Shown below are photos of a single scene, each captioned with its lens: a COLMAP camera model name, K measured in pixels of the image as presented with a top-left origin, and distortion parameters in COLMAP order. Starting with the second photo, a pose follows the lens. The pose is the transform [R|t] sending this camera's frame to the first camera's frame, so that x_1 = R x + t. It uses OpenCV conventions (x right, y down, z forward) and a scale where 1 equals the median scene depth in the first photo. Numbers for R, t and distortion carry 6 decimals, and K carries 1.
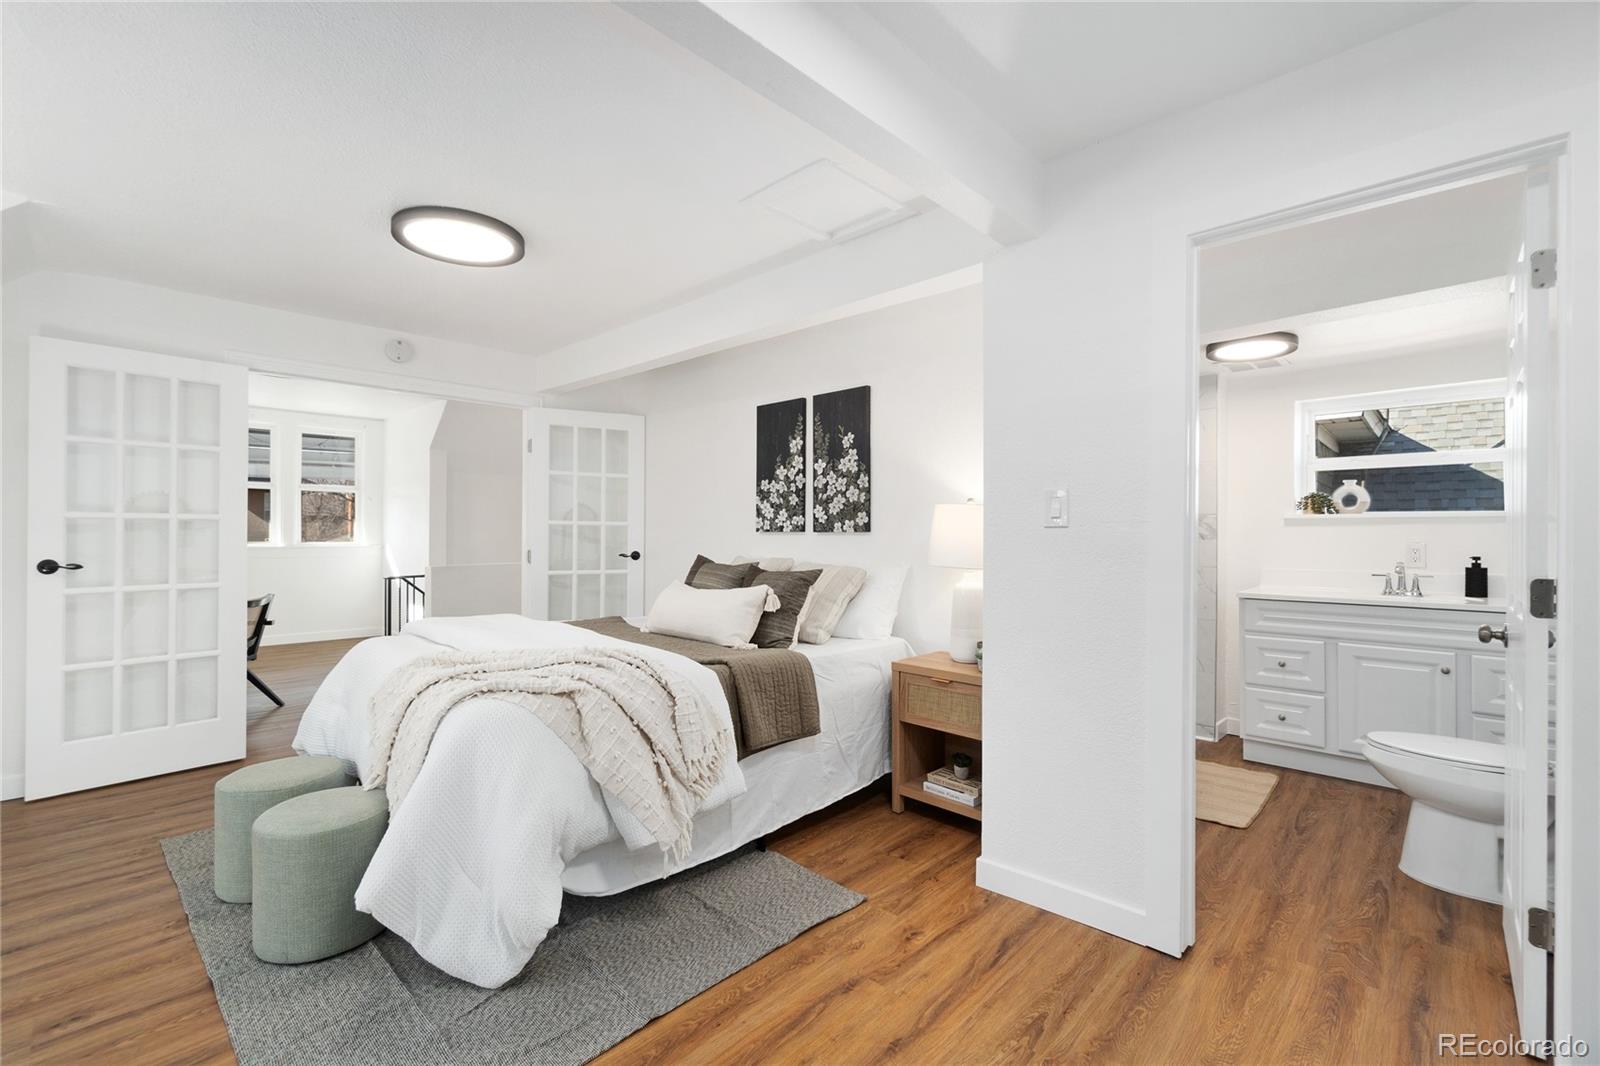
lens RADIAL K [[684.4, 0, 798.3], [0, 684.4, 525.0], [0, 0, 1]] dist [0.000106, 0.000195]
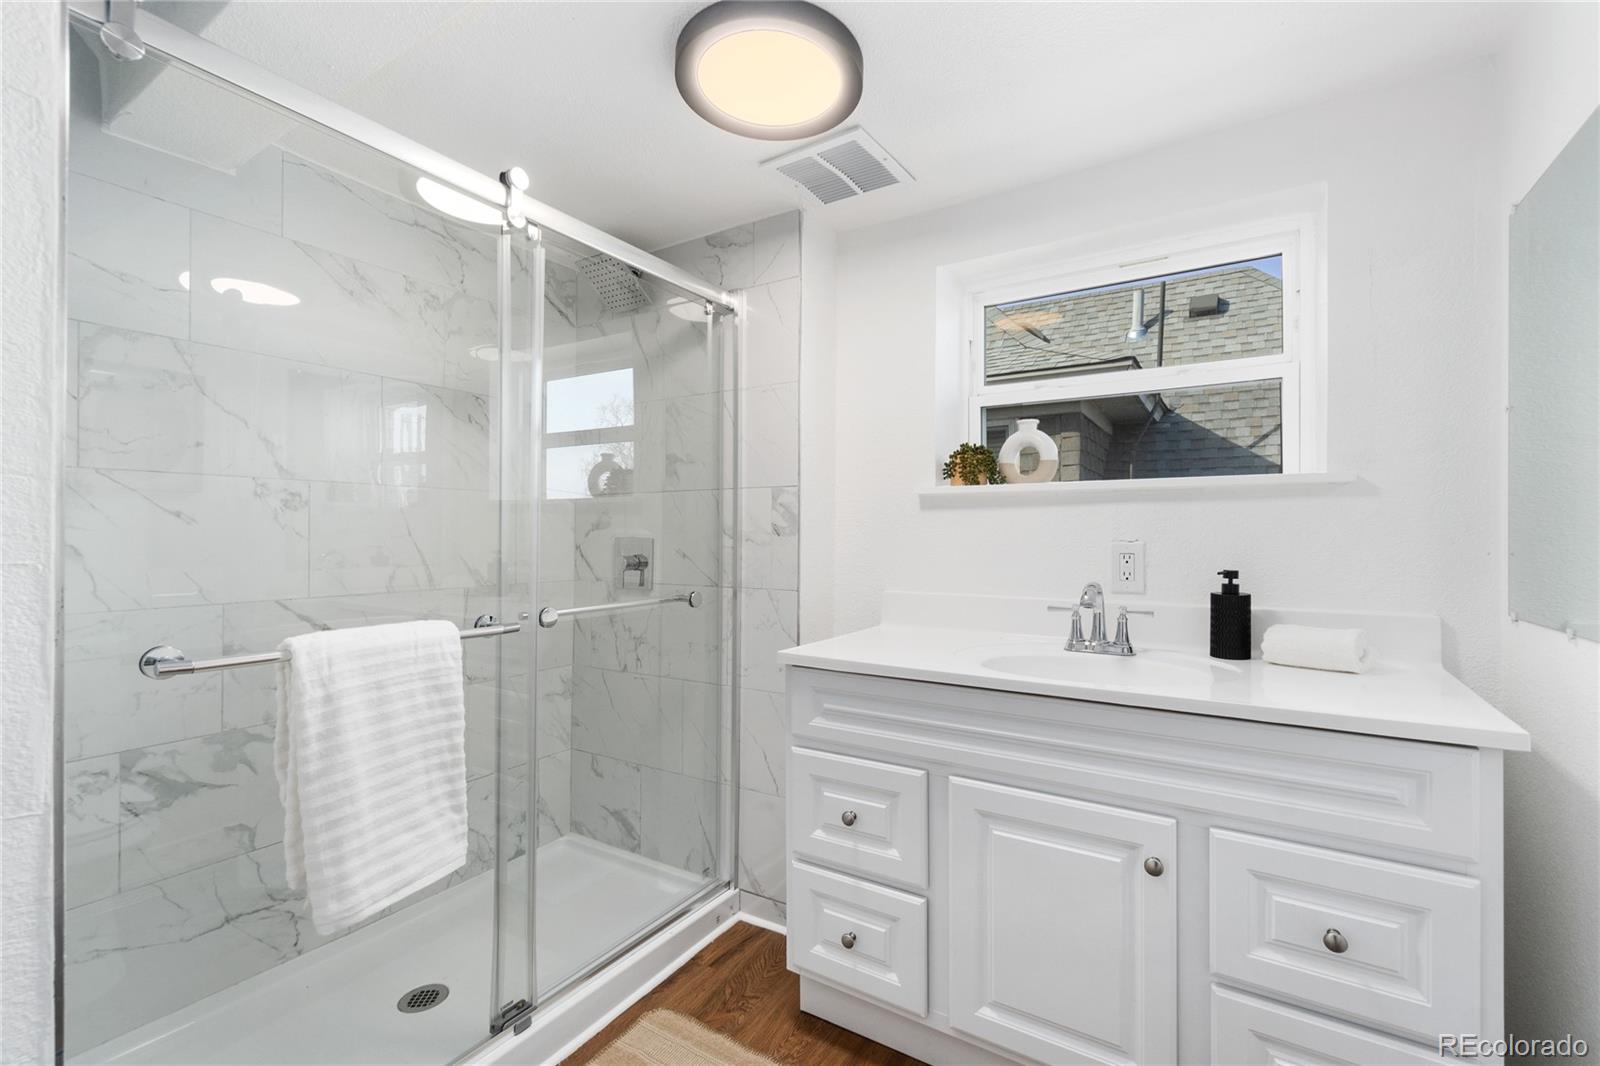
lens RADIAL K [[690.2, 0, 792.7], [0, 690.2, 530.3], [0, 0, 1]] dist [-0.000251, 0.000739]
pose [[0.982470, -0.000359, 0.186423, 0.536899], [-0.000802, 0.999981, 0.006157, 0.014446], [-0.186421, -0.006198, 0.982450, 0.523158]]
